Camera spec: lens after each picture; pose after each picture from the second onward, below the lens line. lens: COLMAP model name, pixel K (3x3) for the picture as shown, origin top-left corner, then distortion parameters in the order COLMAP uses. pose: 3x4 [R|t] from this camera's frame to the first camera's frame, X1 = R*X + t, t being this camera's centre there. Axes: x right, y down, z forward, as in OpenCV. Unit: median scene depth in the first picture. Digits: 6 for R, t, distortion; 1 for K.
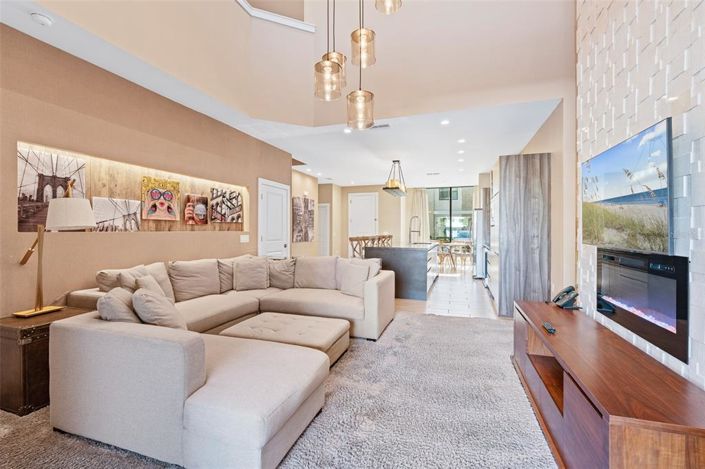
lens RADIAL K [[318.5, 0, 354.5], [0, 318.5, 230.0], [0, 0, 1]] dist [-0.007552, 0.000775]
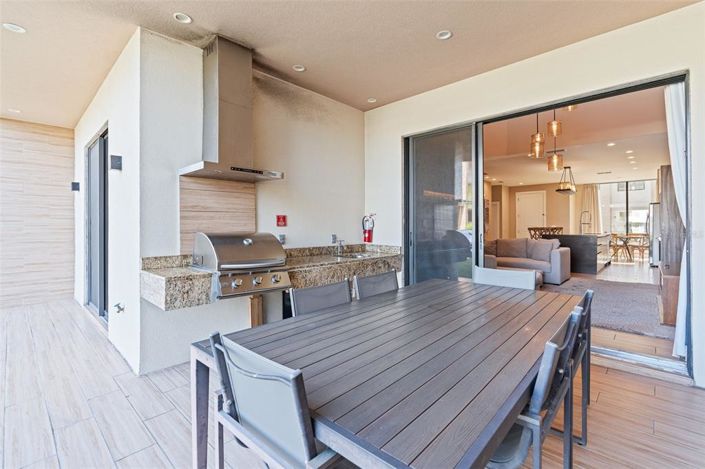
lens RADIAL K [[318.5, 0, 359.4], [0, 318.5, 226.3], [0, 0, 1]] dist [-0.007552, 0.000775]
pose [[0.910289, -0.001808, -0.413970, -0.170174], [0.001133, 0.999998, -0.001875, 0.028872], [0.413973, 0.001238, 0.910288, -0.830226]]
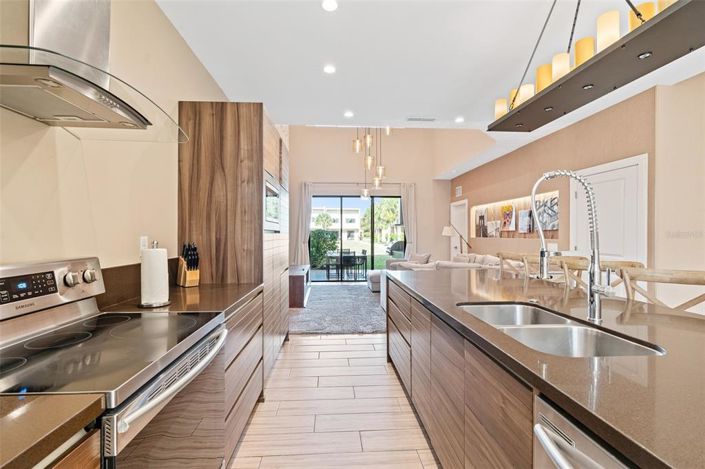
lens RADIAL K [[318.5, 0, 350.3], [0, 318.5, 234.3], [0, 0, 1]] dist [-0.007552, 0.000775]
pose [[-0.928785, -0.001008, -0.370617, 0.579014], [-0.000863, 0.999999, -0.000559, -0.009651], [0.370617, -0.000199, -0.928786, 1.745767]]
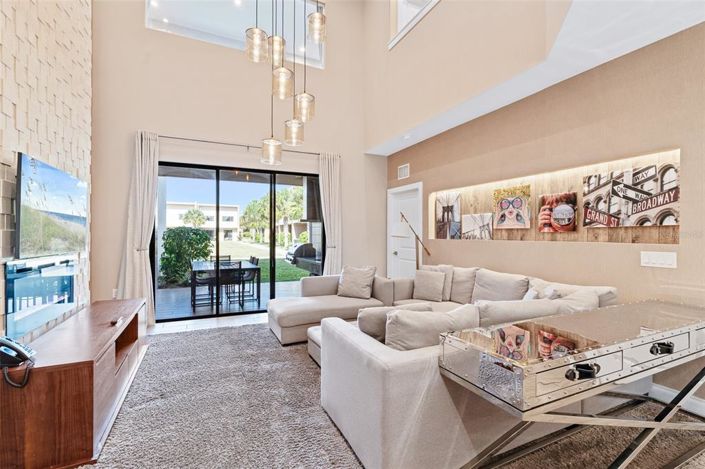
lens RADIAL K [[318.5, 0, 349.9], [0, 318.5, 235.0], [0, 0, 1]] dist [-0.007552, 0.000775]
pose [[-0.733098, -0.001520, -0.680121, 0.345371], [-0.003227, 0.999994, 0.001242, -0.009361], [0.680115, 0.003105, -0.733099, 1.100860]]
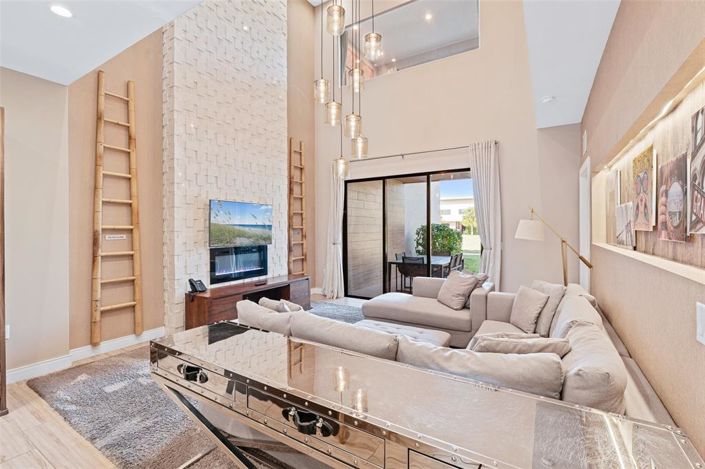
lens RADIAL K [[318.5, 0, 350.5], [0, 318.5, 227.4], [0, 0, 1]] dist [-0.007552, 0.000775]
pose [[-0.971749, 0.002501, 0.236003, -0.206222], [0.002913, 0.999995, 0.001399, -0.033207], [-0.235998, 0.002047, -0.971751, 1.288384]]
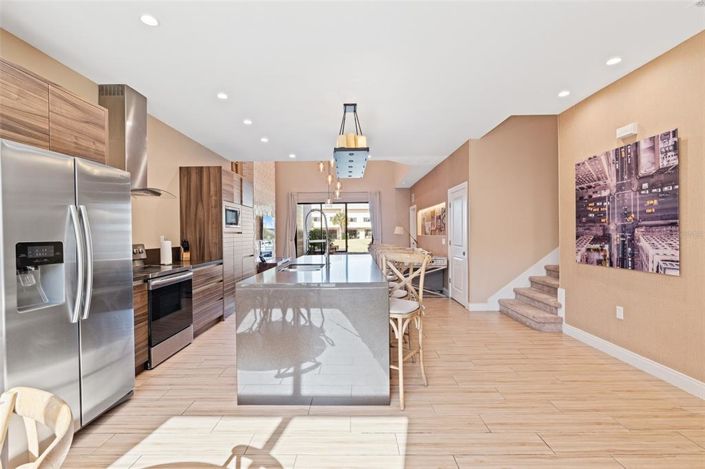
lens RADIAL K [[318.5, 0, 349.9], [0, 318.5, 236.5], [0, 0, 1]] dist [-0.007552, 0.000775]
pose [[-0.954115, 0.010555, -0.299254, 0.441329], [0.007769, 0.999915, 0.010498, -0.010663], [0.299340, 0.007691, -0.954116, 2.267385]]
